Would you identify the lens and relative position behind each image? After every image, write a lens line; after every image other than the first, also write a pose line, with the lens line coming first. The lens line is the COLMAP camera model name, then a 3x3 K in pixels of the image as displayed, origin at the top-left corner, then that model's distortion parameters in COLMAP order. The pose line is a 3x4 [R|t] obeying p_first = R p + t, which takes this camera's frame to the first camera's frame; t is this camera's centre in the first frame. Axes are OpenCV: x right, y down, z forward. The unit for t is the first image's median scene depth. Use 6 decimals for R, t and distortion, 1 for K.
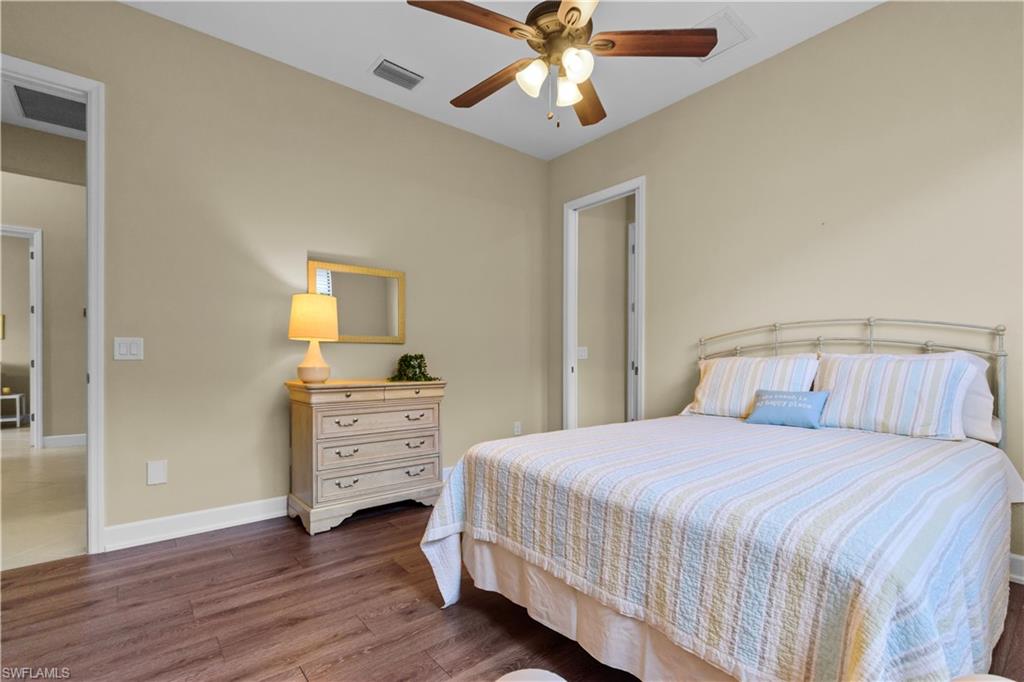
lens RADIAL K [[456.6, 0, 538.3], [0, 456.6, 367.1], [0, 0, 1]] dist [0.005295, -0.003011]
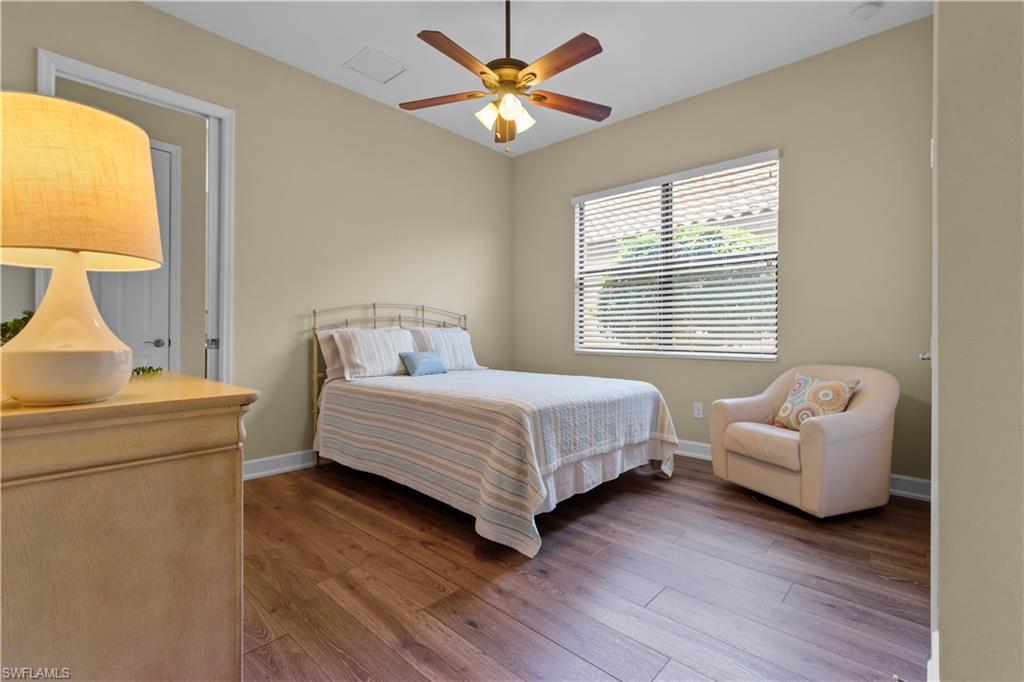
lens RADIAL K [[456.6, 0, 508.6], [0, 456.6, 333.2], [0, 0, 1]] dist [0.005295, -0.003011]
pose [[-0.090898, -0.001980, 0.995858, -1.502444], [0.009226, 0.999953, 0.002830, -0.016099], [-0.995817, 0.009445, -0.090876, 1.334018]]
